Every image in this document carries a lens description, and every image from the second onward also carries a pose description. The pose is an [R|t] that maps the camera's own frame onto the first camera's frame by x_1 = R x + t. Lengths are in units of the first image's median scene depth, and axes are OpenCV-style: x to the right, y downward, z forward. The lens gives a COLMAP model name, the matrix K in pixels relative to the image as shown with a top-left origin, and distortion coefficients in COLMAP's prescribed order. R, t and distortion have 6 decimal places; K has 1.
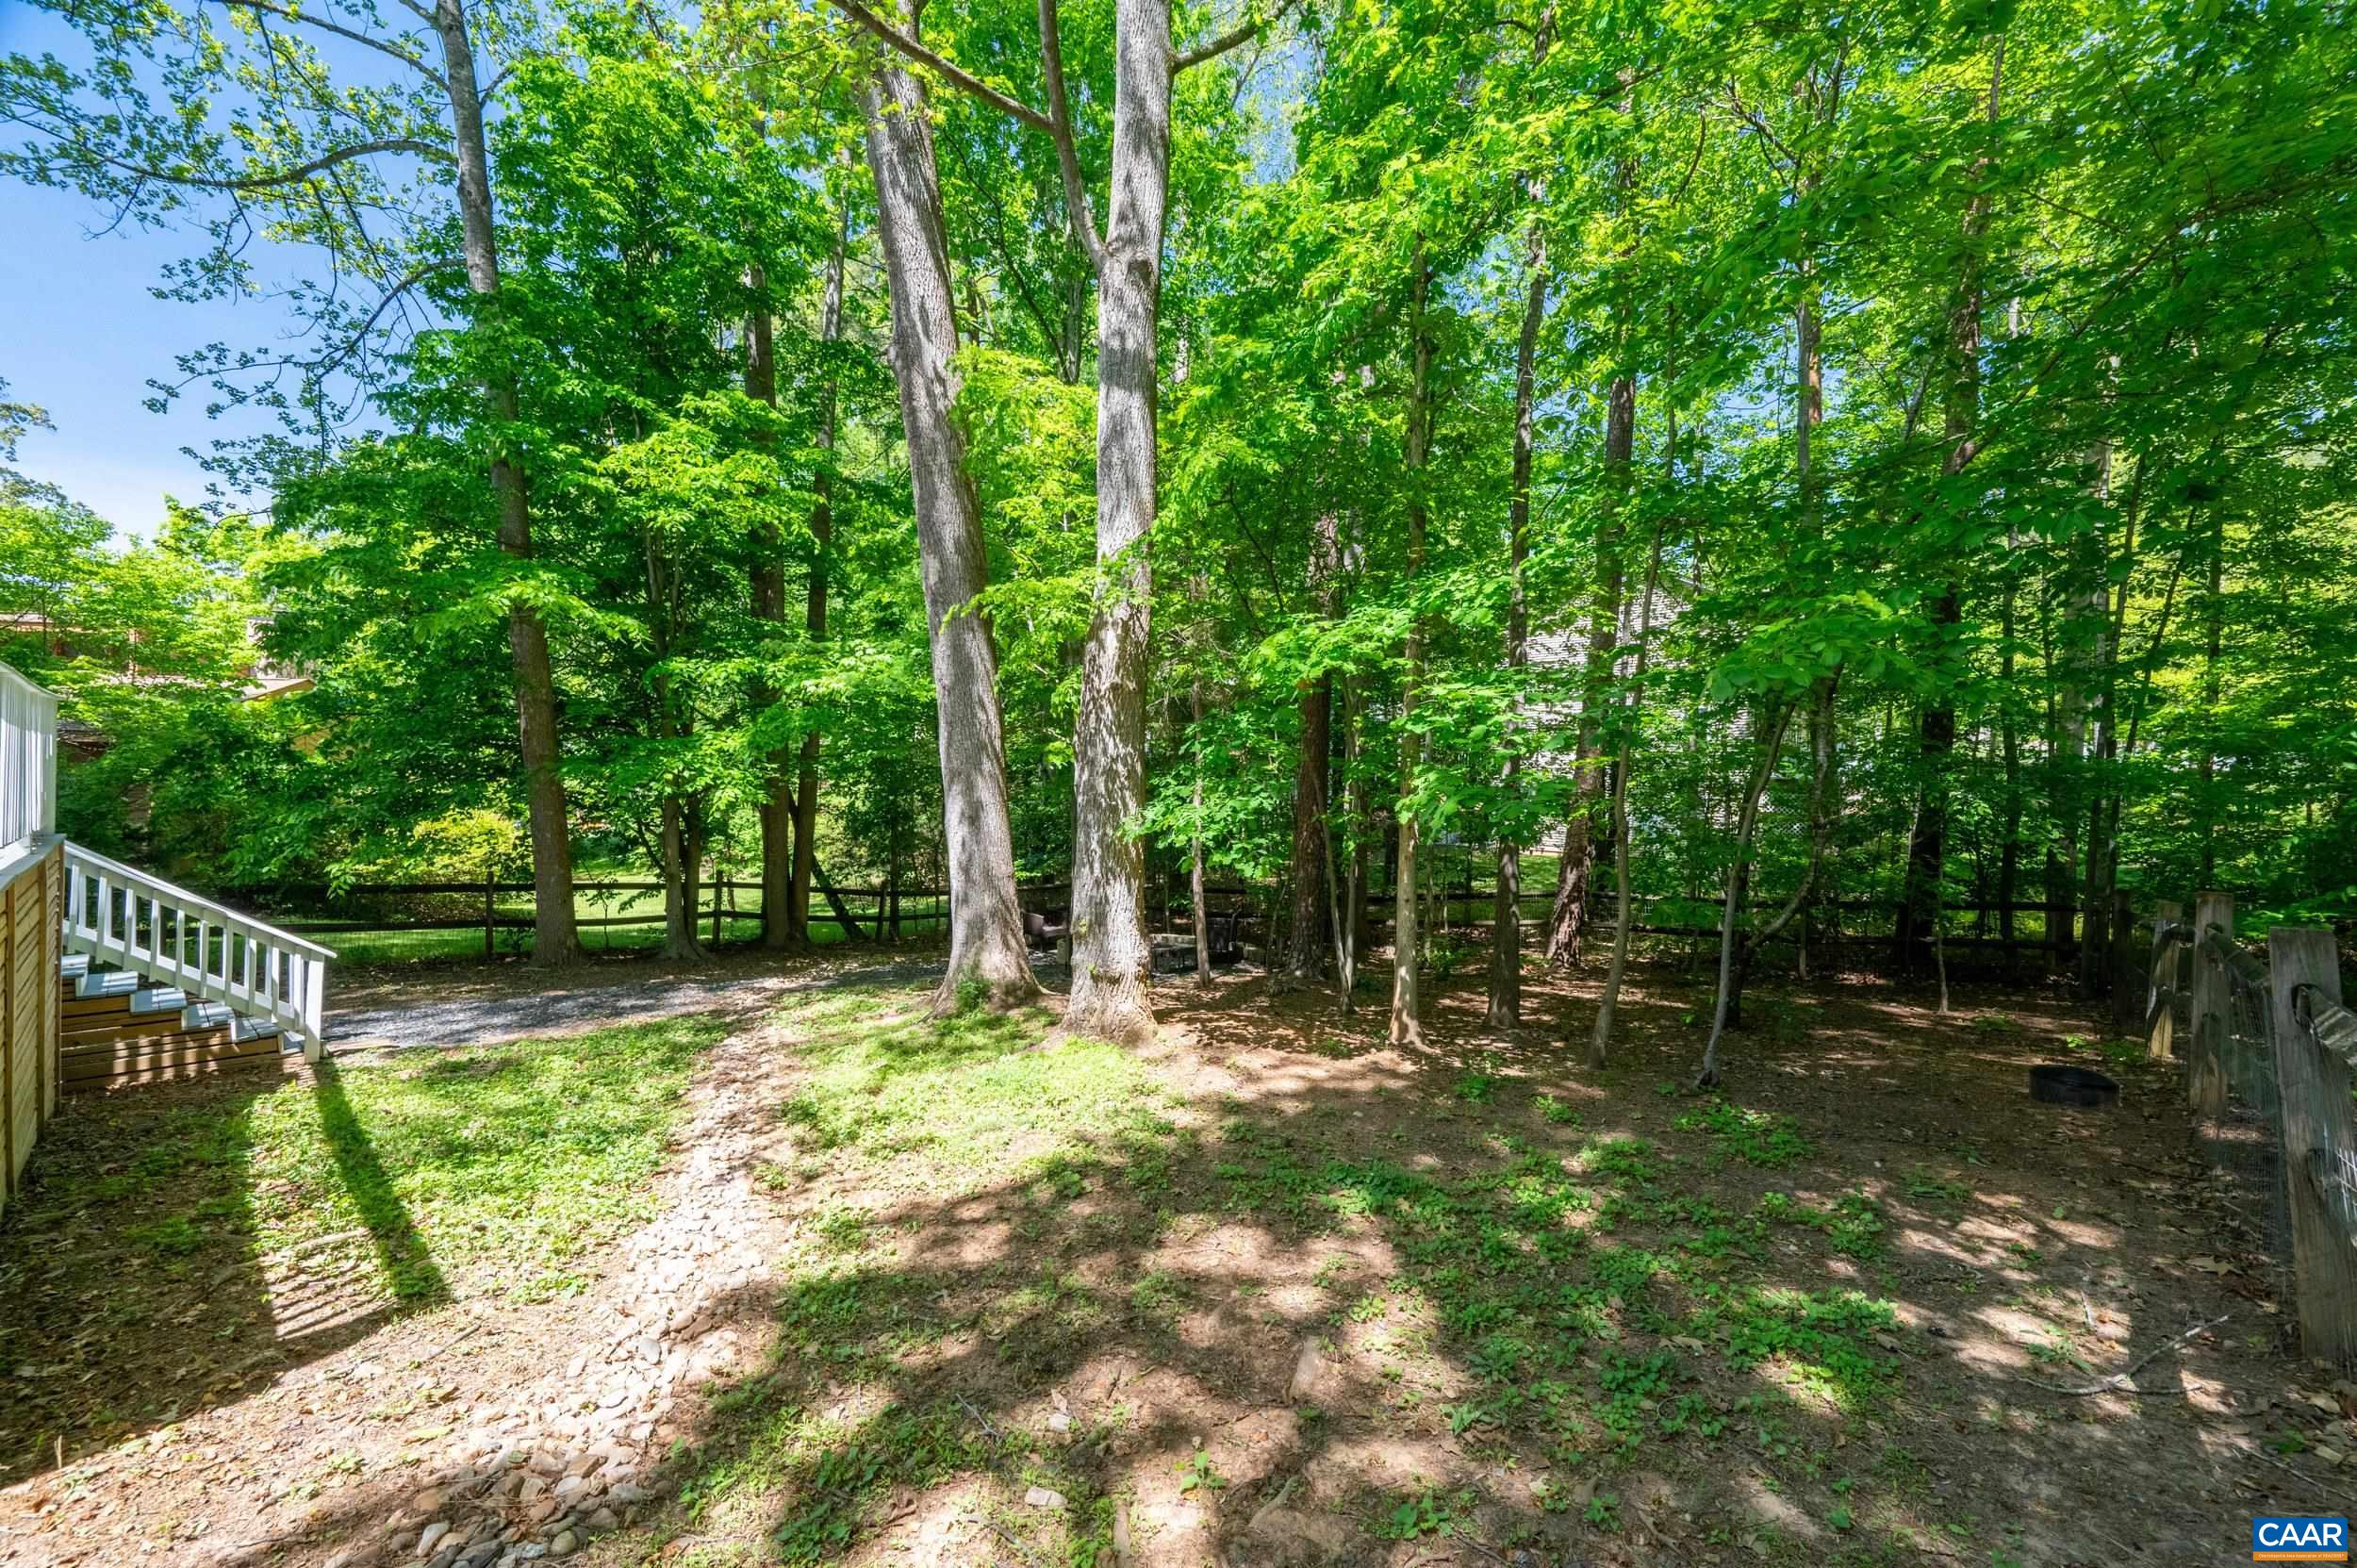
lens RADIAL K [[937.3, 0, 1174.5], [0, 937.3, 787.3], [0, 0, 1]] dist [0.000702, -0.001131]
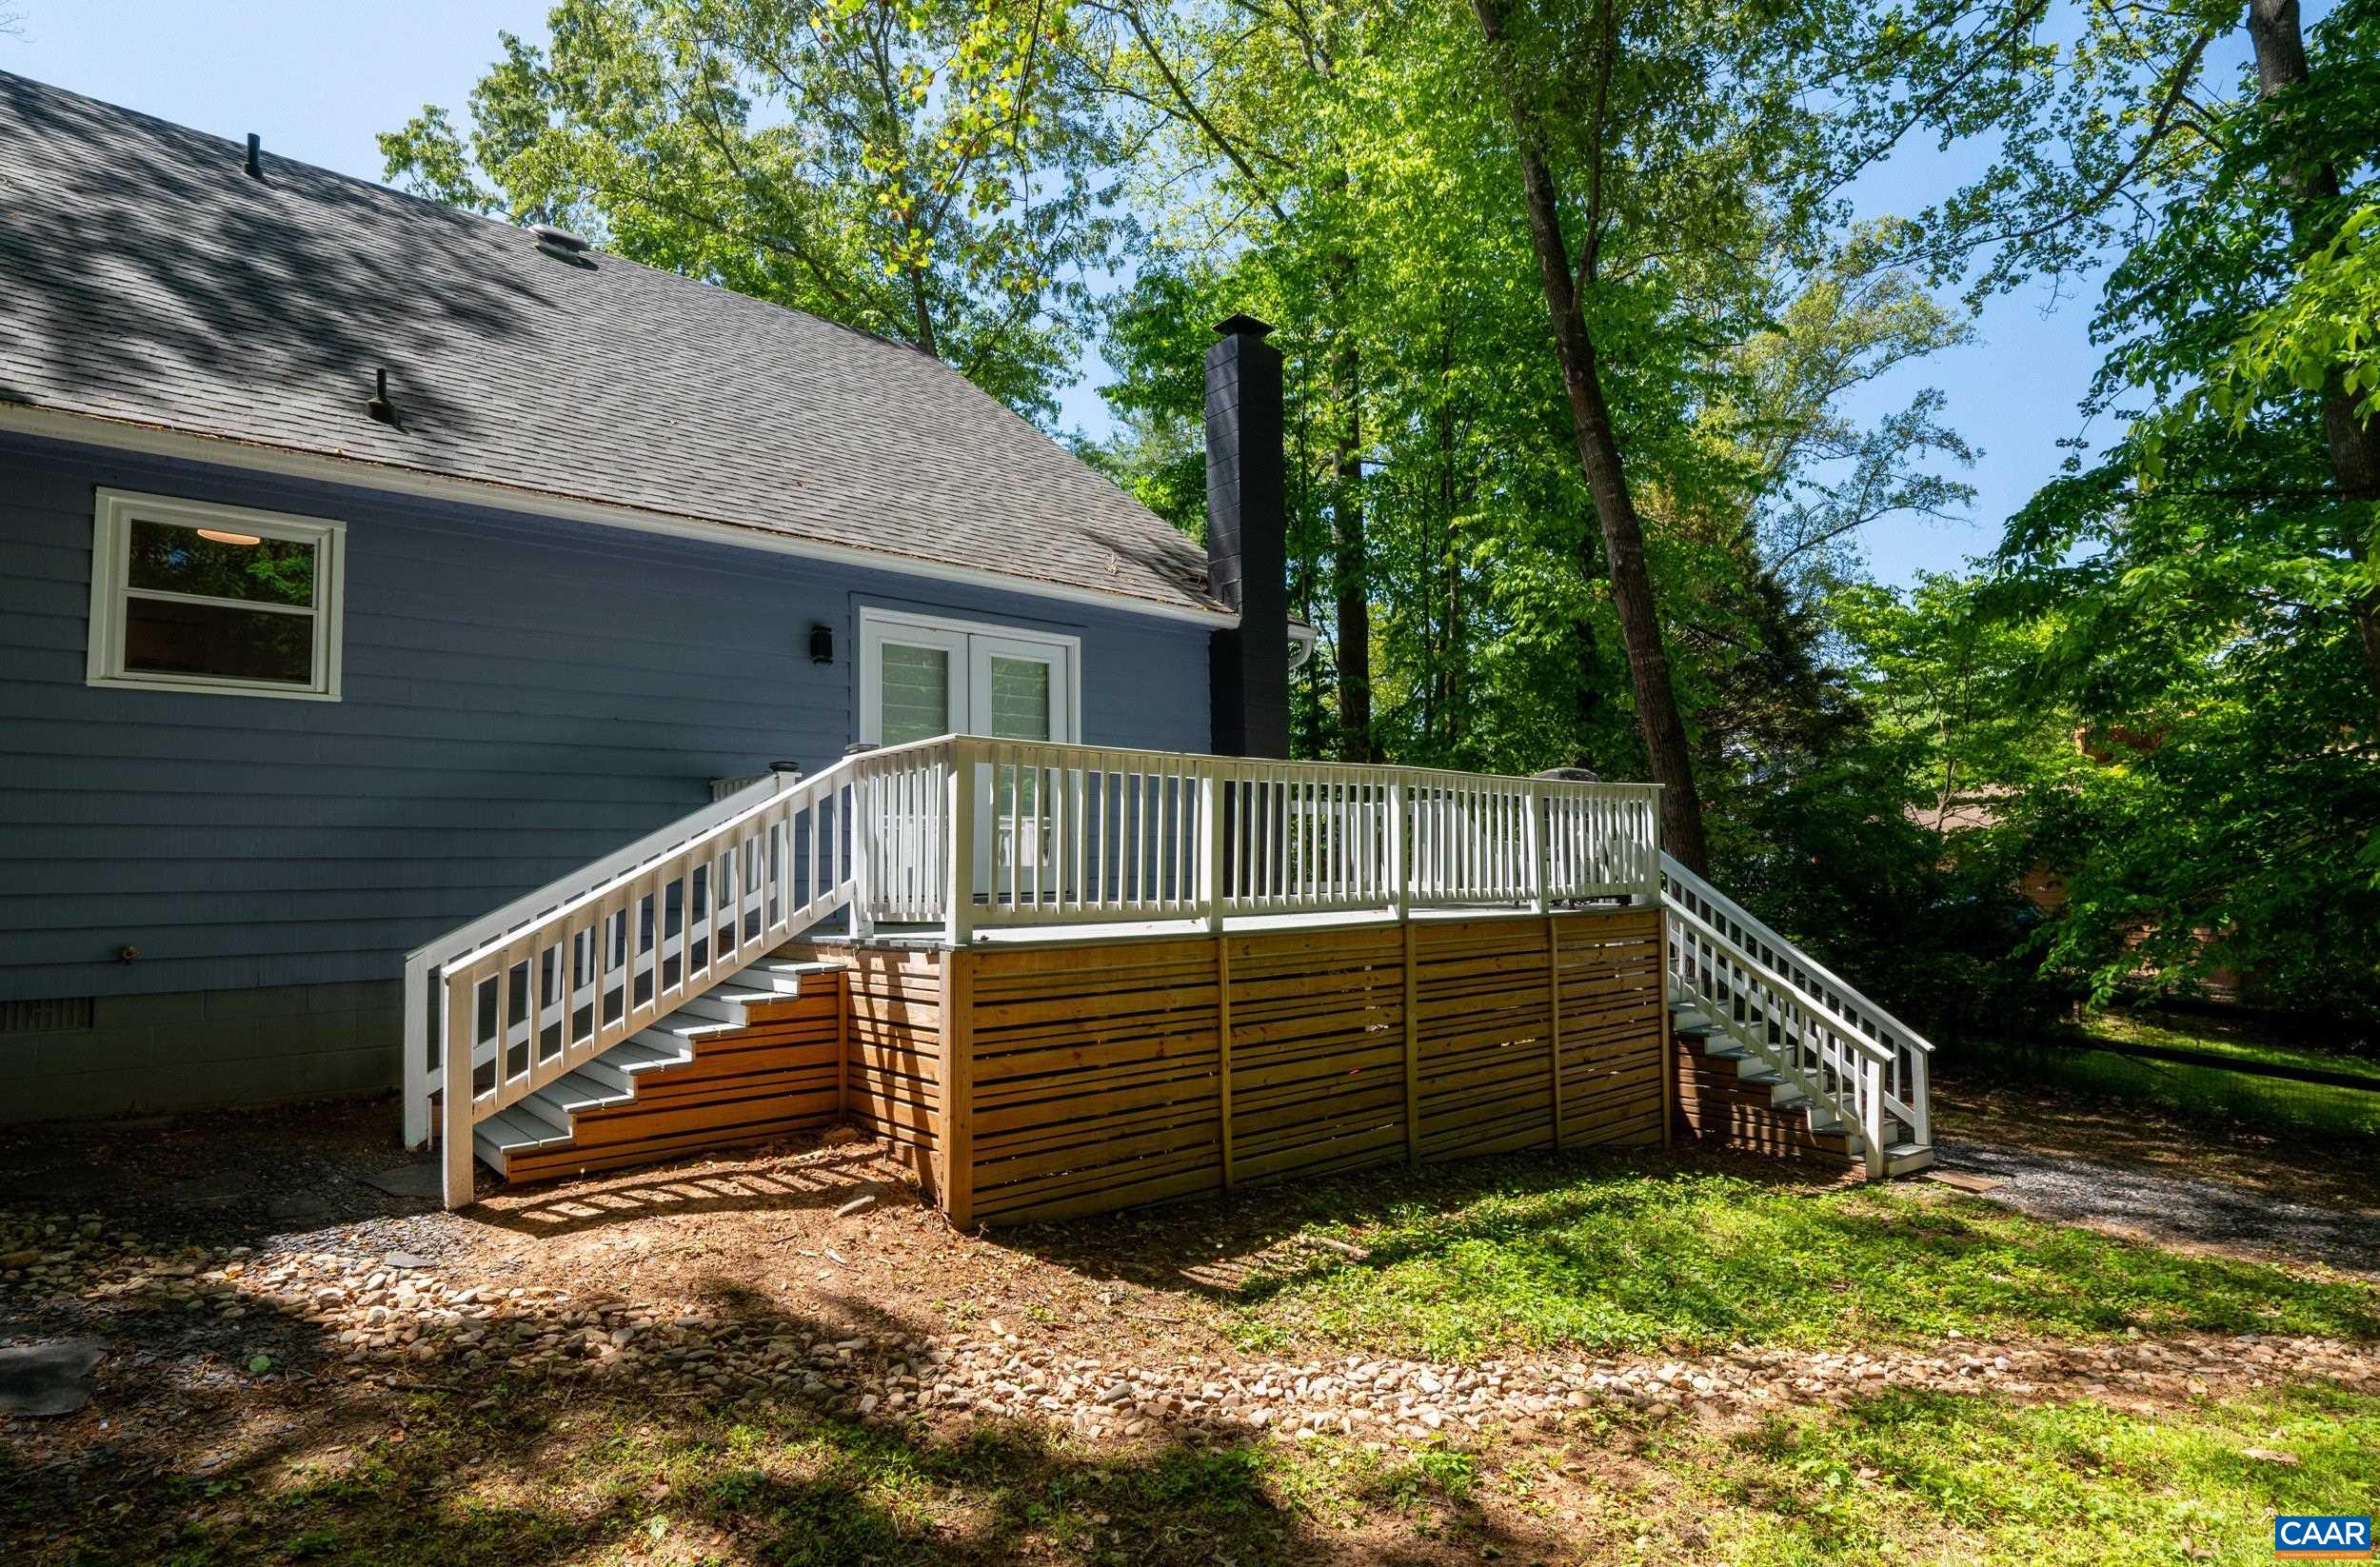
lens RADIAL K [[1200.7, 0, 1184.5], [0, 1200.7, 785.4], [0, 0, 1]] dist [0.006793, -0.000222]
pose [[-0.094153, -0.072011, -0.992950, 0.319324], [-0.019856, 0.997318, -0.070445, 0.019801], [0.995360, 0.013083, -0.095330, 0.512276]]
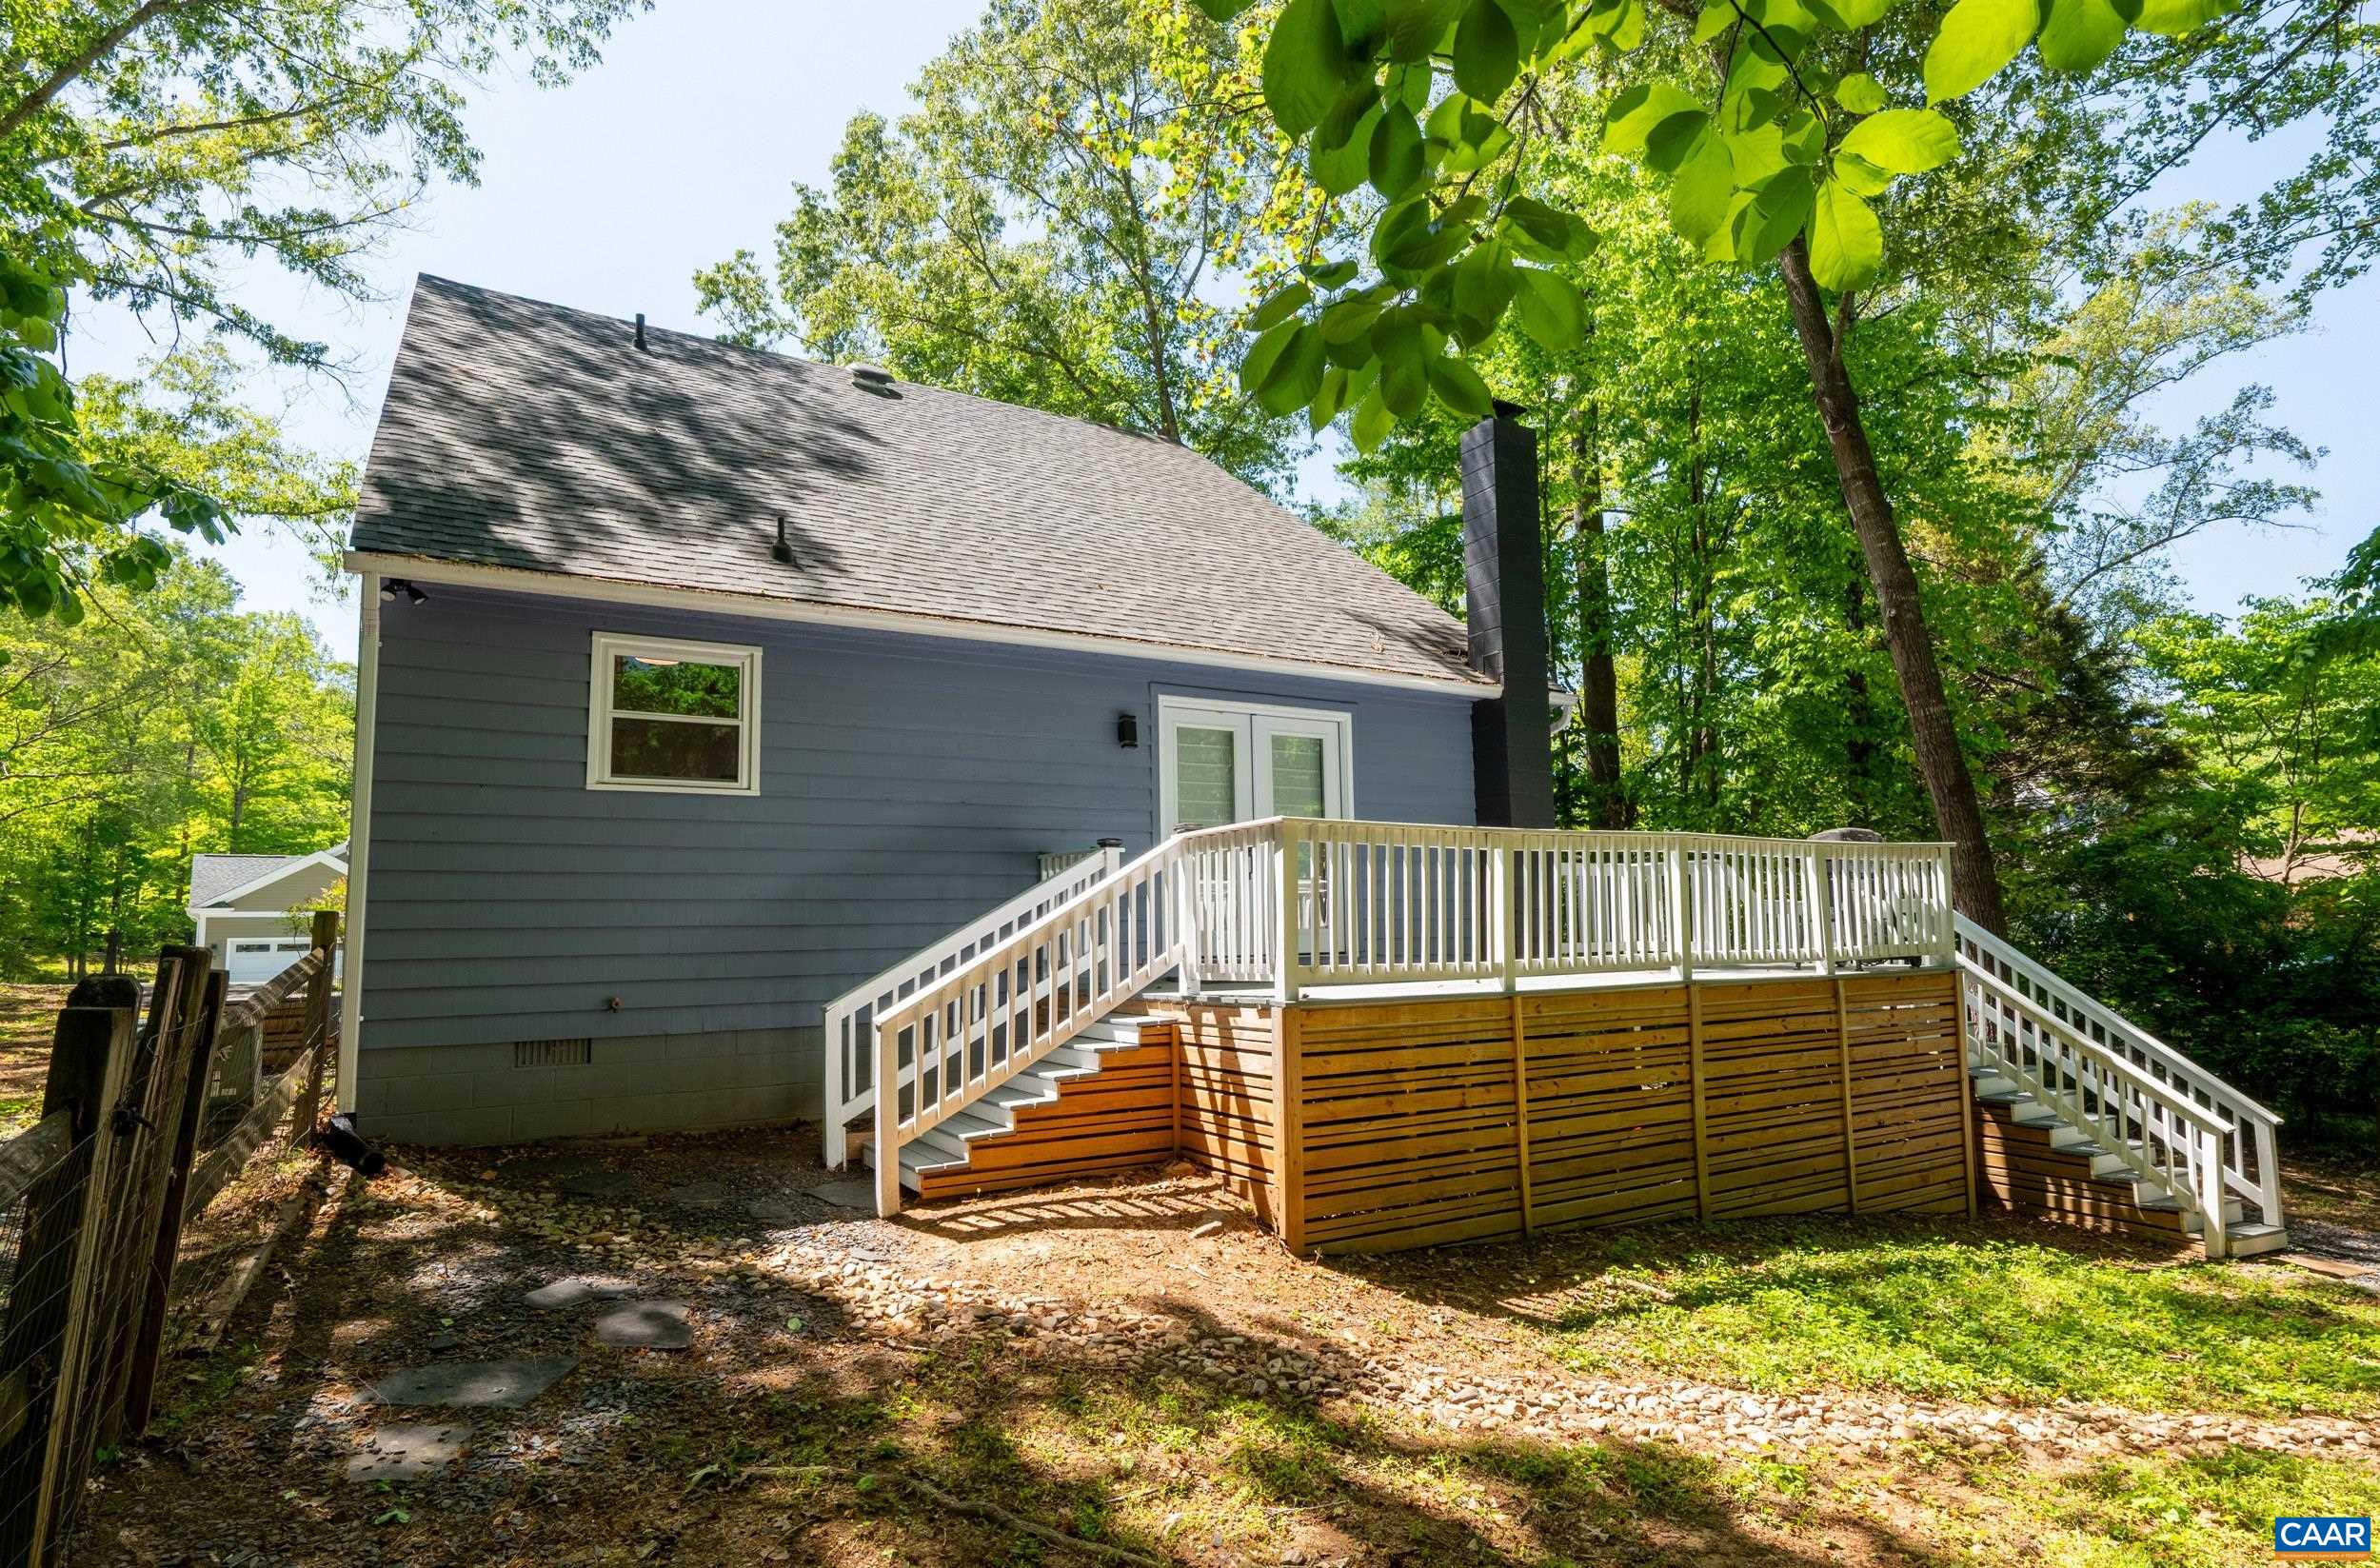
lens RADIAL K [[1215.6, 0, 1193.2], [0, 1215.6, 801.0], [0, 0, 1]] dist [0.006612, -0.001770]
pose [[-0.264223, -0.100950, -0.959164, 0.438645], [-0.015887, 0.994828, -0.100328, 0.015198], [0.964331, -0.011271, -0.264460, 0.466645]]
